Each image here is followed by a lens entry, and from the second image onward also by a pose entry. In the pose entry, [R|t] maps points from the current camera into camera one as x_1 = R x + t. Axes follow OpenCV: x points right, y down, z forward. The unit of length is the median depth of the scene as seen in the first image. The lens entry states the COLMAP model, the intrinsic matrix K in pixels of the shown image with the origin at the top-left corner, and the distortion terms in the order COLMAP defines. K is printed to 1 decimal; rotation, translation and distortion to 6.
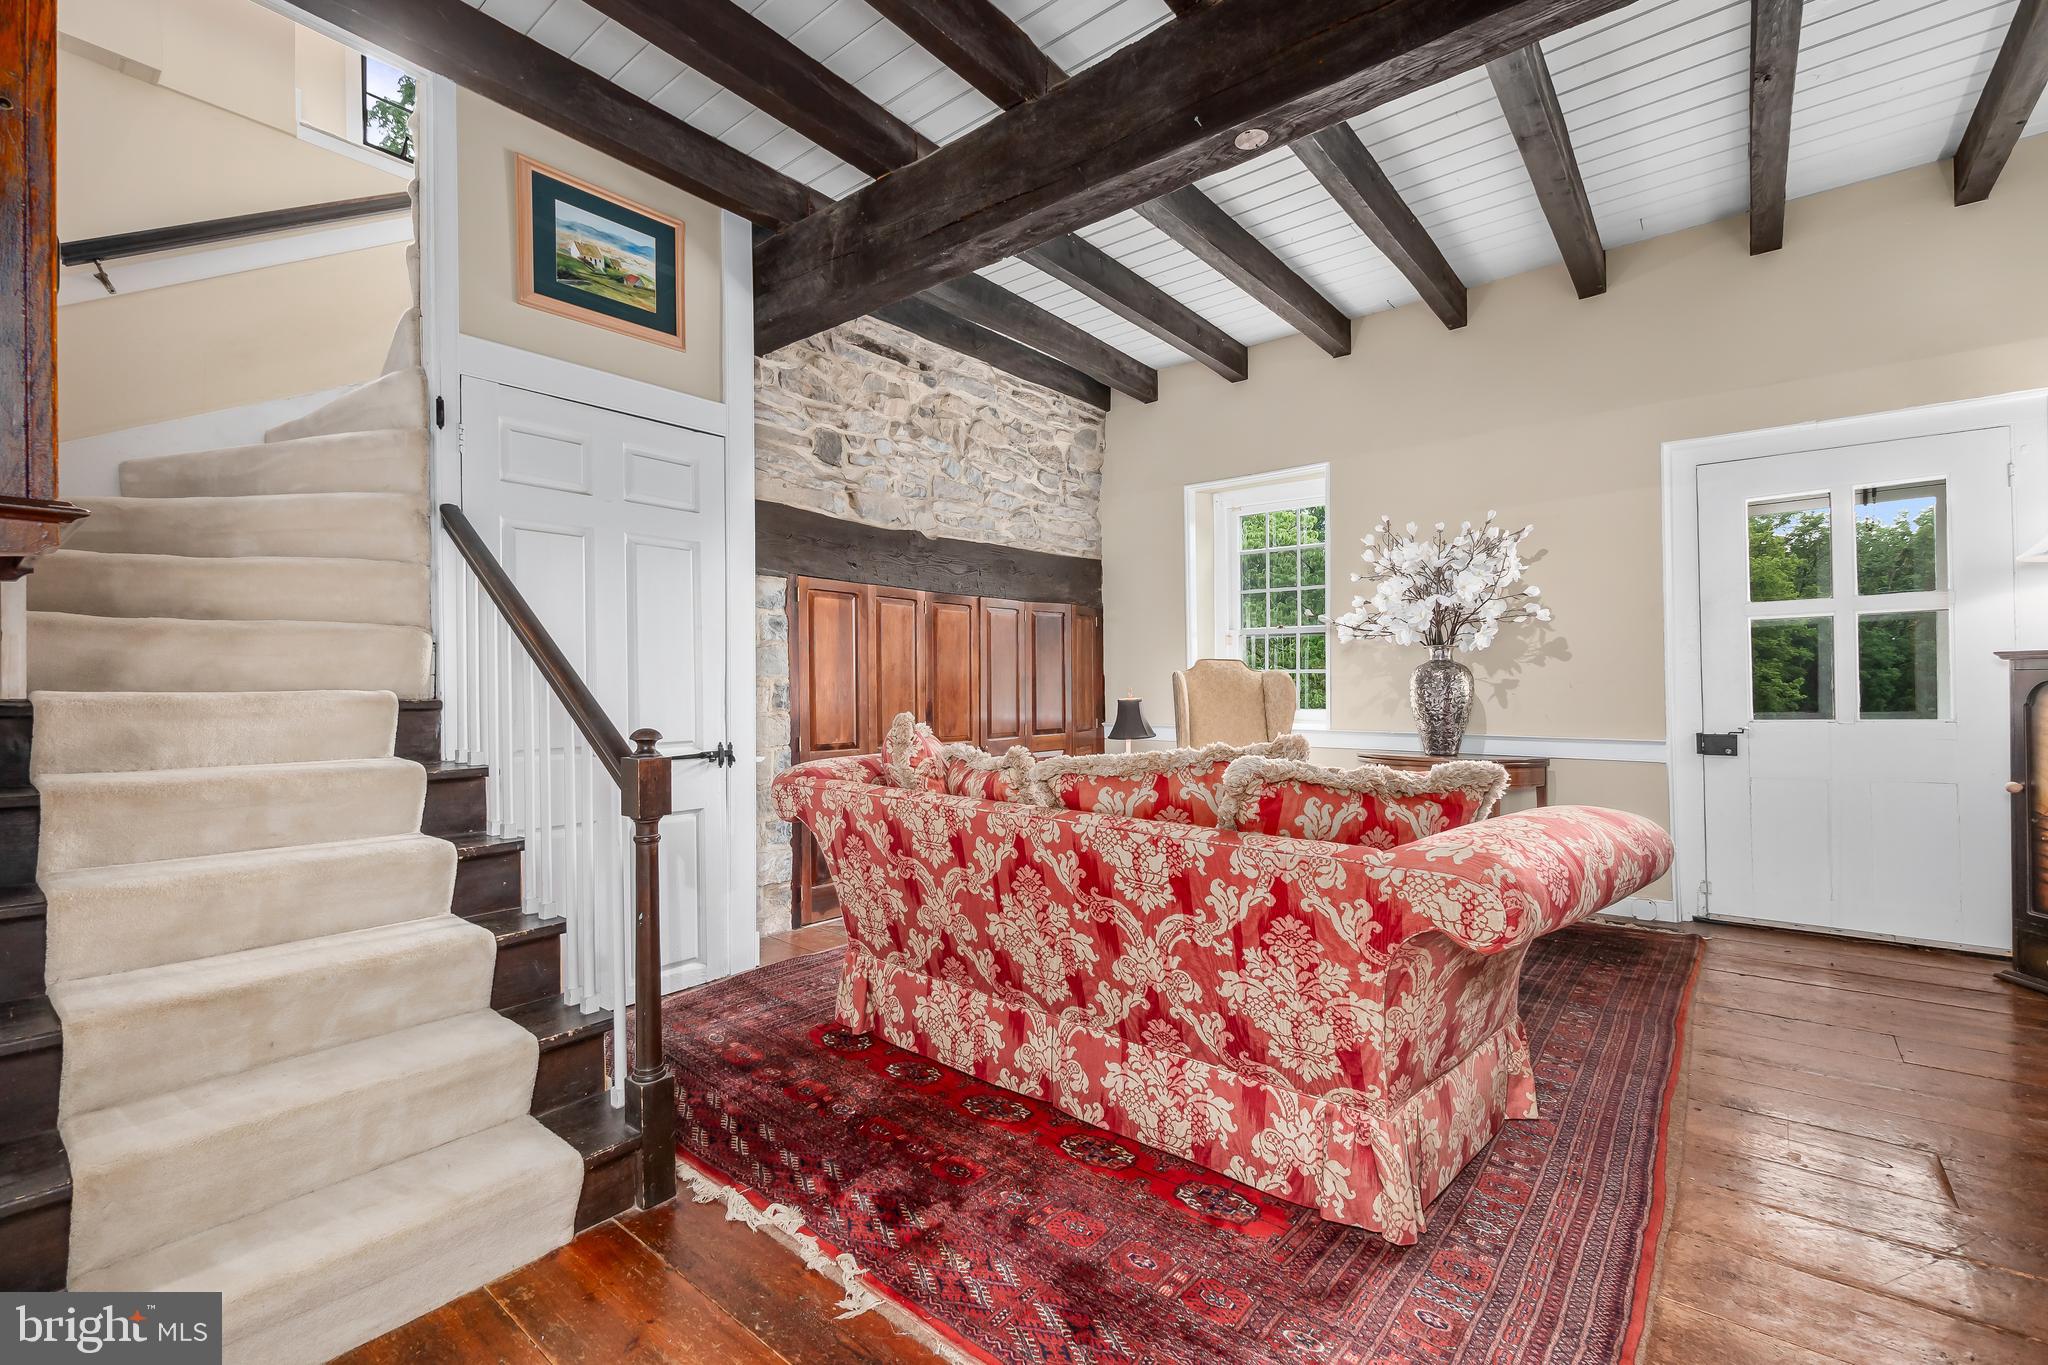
lens RADIAL K [[868.4, 0, 1035.5], [0, 868.4, 683.2], [0, 0, 1]] dist [-0.005134, 0.000445]
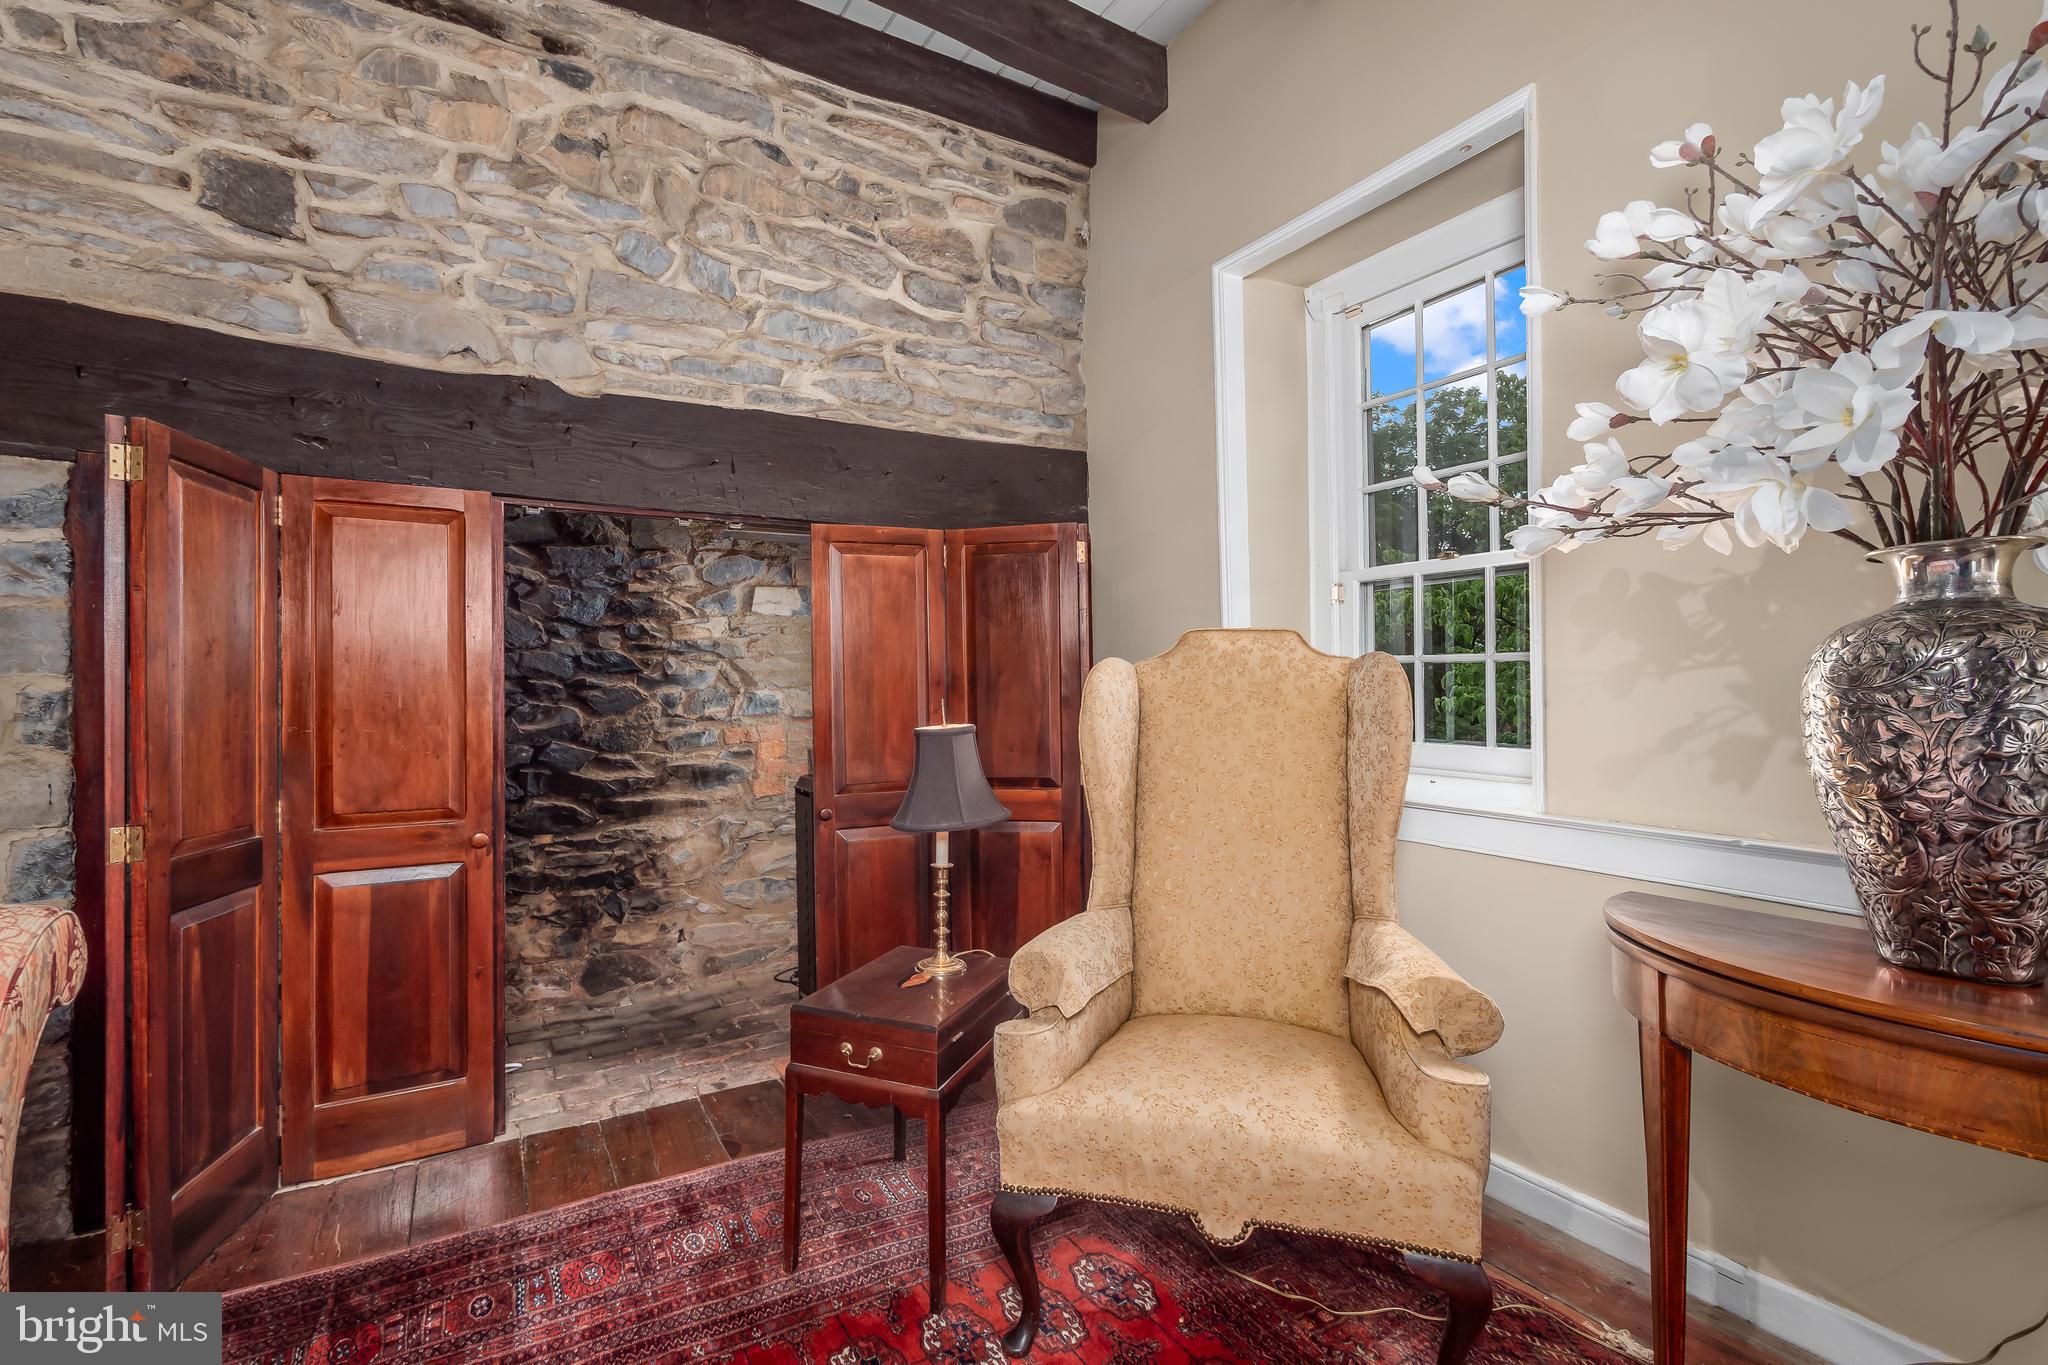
lens RADIAL K [[868.4, 0, 1010.0], [0, 868.4, 678.7], [0, 0, 1]] dist [-0.005134, 0.000445]
pose [[0.932551, -0.003763, -0.361018, 0.278376], [0.001755, 0.999981, -0.005889, -0.002060], [0.361034, 0.004859, 0.932540, 0.615460]]
